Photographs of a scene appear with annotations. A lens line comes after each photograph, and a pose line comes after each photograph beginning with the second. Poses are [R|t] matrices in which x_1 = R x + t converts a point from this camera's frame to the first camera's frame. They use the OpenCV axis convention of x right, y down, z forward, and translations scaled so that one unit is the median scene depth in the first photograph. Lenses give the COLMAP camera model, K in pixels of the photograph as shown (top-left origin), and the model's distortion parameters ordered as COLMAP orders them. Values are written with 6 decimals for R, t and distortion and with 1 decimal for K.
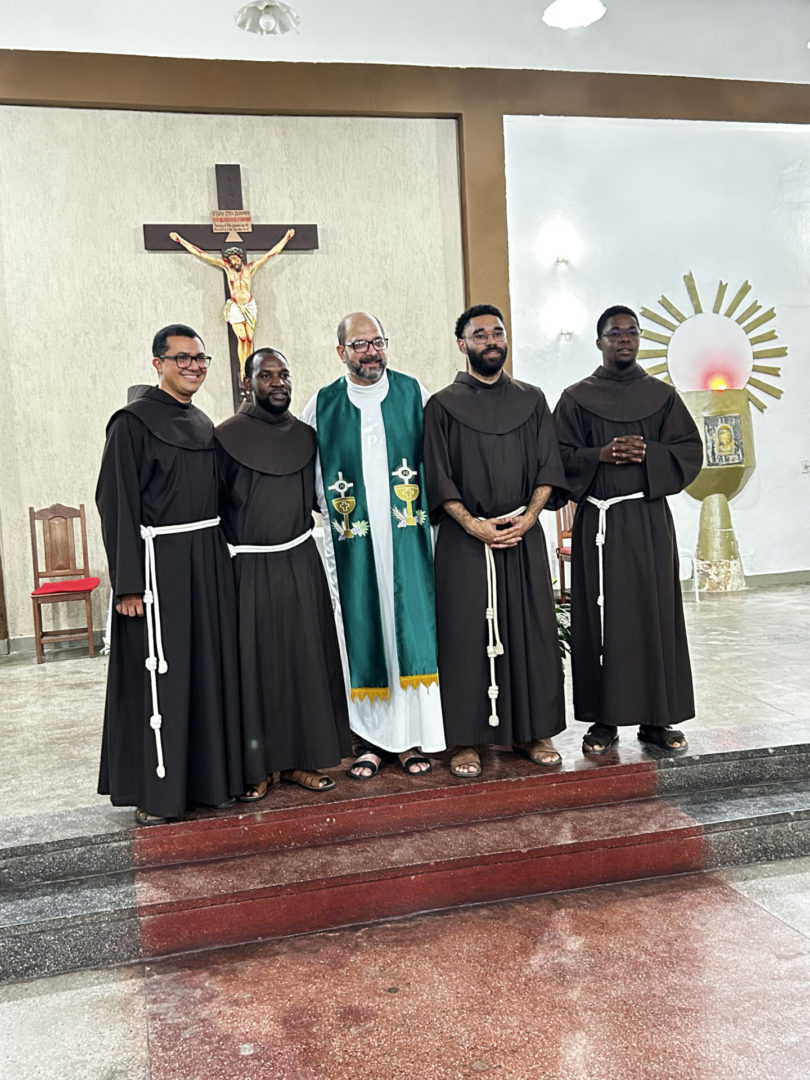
lens RADIAL K [[1035.5, 0, 405.0], [0, 1035.5, 540.0], [0, 0, 1]] dist [0.079282, -0.182676]
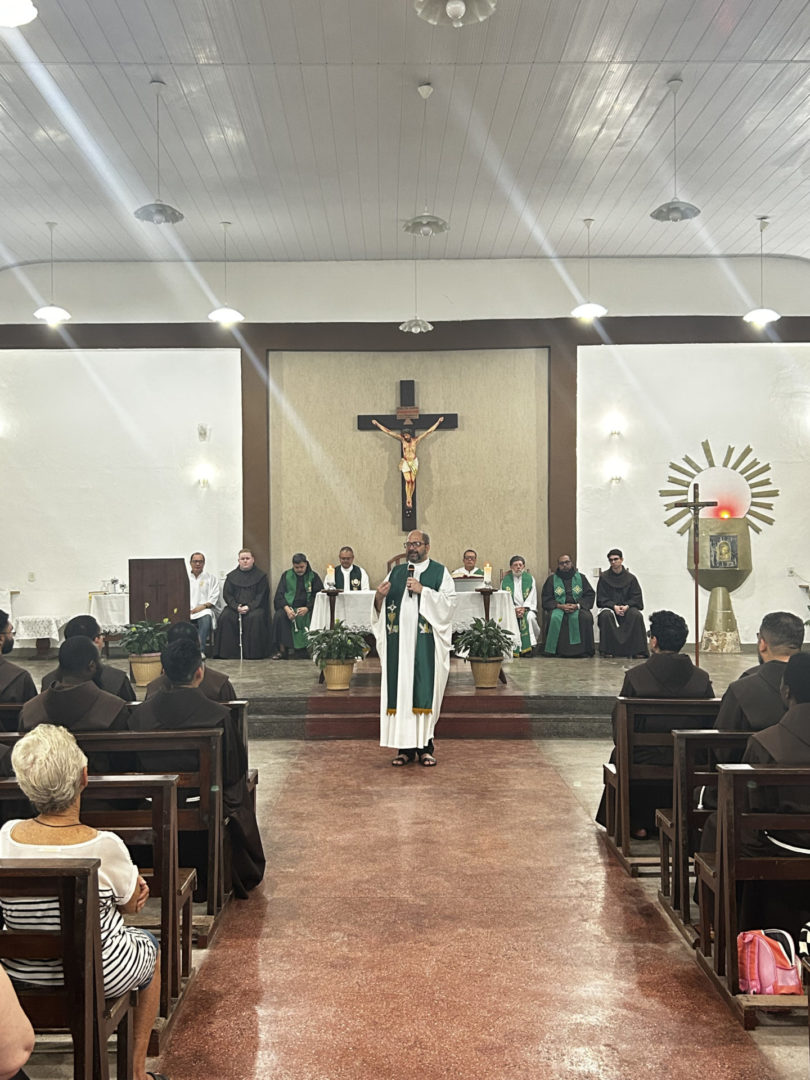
lens RADIAL K [[1117.7, 0, 405.0], [0, 1117.7, 540.0], [0, 0, 1]] dist [0.177117, -0.490076]
pose [[0.967515, 0.044205, -0.248920, 0.300141], [-0.060827, 0.996374, -0.059481, 0.014336], [0.245388, 0.072690, 0.966696, -0.776617]]
